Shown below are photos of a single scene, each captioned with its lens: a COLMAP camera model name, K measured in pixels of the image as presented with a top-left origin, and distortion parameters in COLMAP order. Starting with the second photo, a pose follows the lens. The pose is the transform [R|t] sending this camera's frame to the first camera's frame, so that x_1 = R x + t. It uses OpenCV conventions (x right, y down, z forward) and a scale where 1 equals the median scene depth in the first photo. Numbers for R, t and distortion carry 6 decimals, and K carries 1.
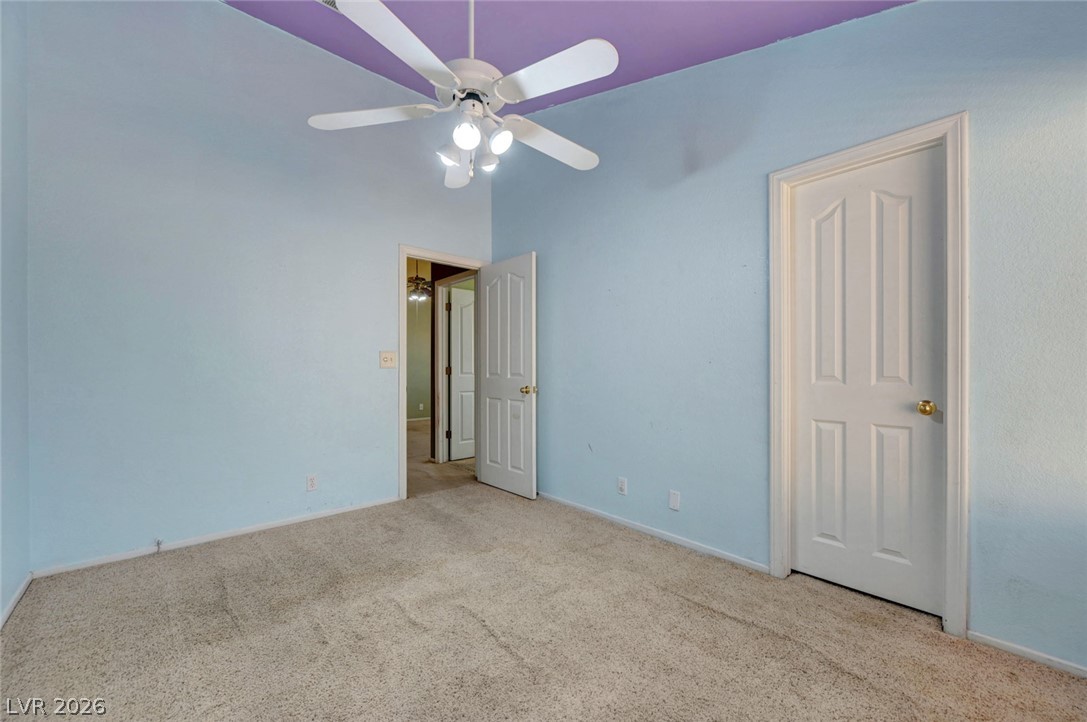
lens RADIAL K [[432.0, 0, 543.6], [0, 432.0, 363.6], [0, 0, 1]] dist [-0.000299, -0.000232]
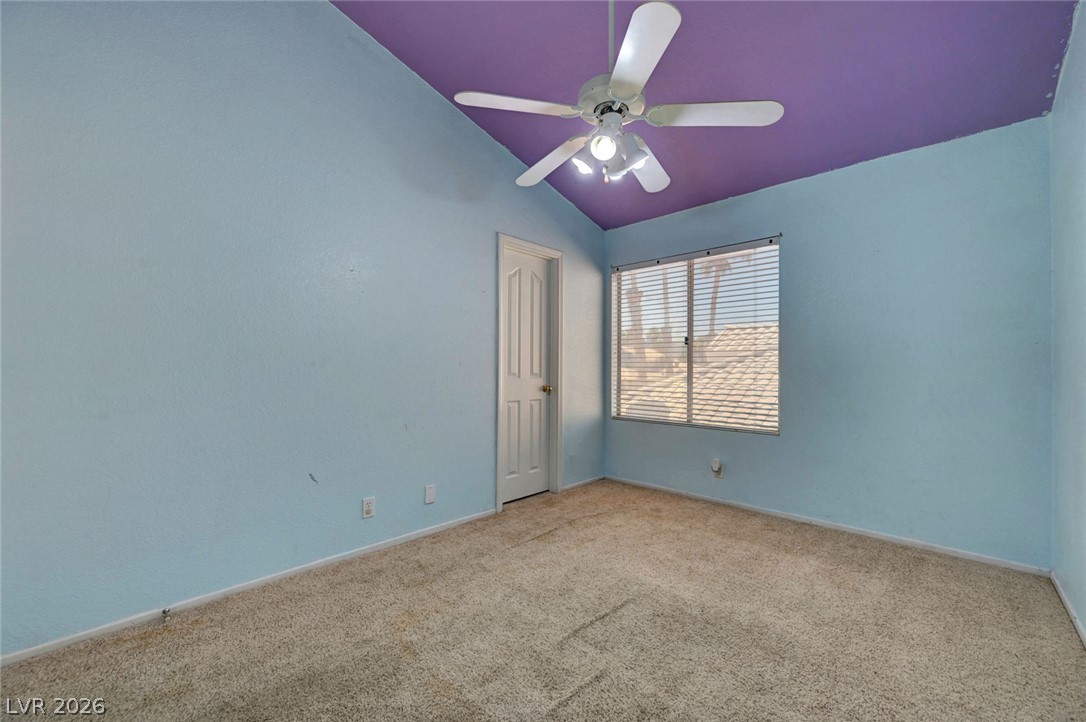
lens RADIAL K [[431.6, 0, 543.1], [0, 431.6, 363.6], [0, 0, 1]] dist [-0.000299, -0.000232]
pose [[-0.075471, 0.009036, 0.997107, -0.967178], [-0.013282, 0.999861, -0.010066, 0.005369], [-0.997060, -0.014003, -0.075340, 1.013706]]
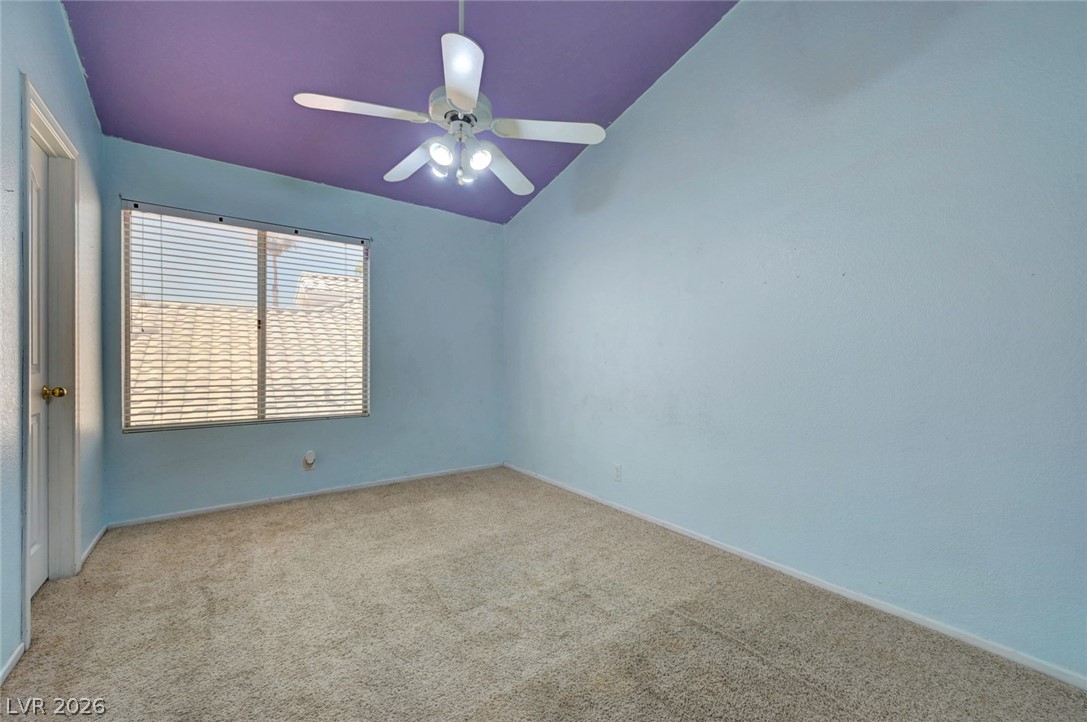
lens RADIAL K [[446.6, 0, 545.9], [0, 446.6, 360.5], [0, 0, 1]] dist [0.000832, -0.000052]
pose [[-0.996983, -0.008263, 0.077176, -0.387919], [-0.008970, 0.999921, -0.008816, 0.018212], [-0.077097, -0.009482, -0.996979, 1.758630]]
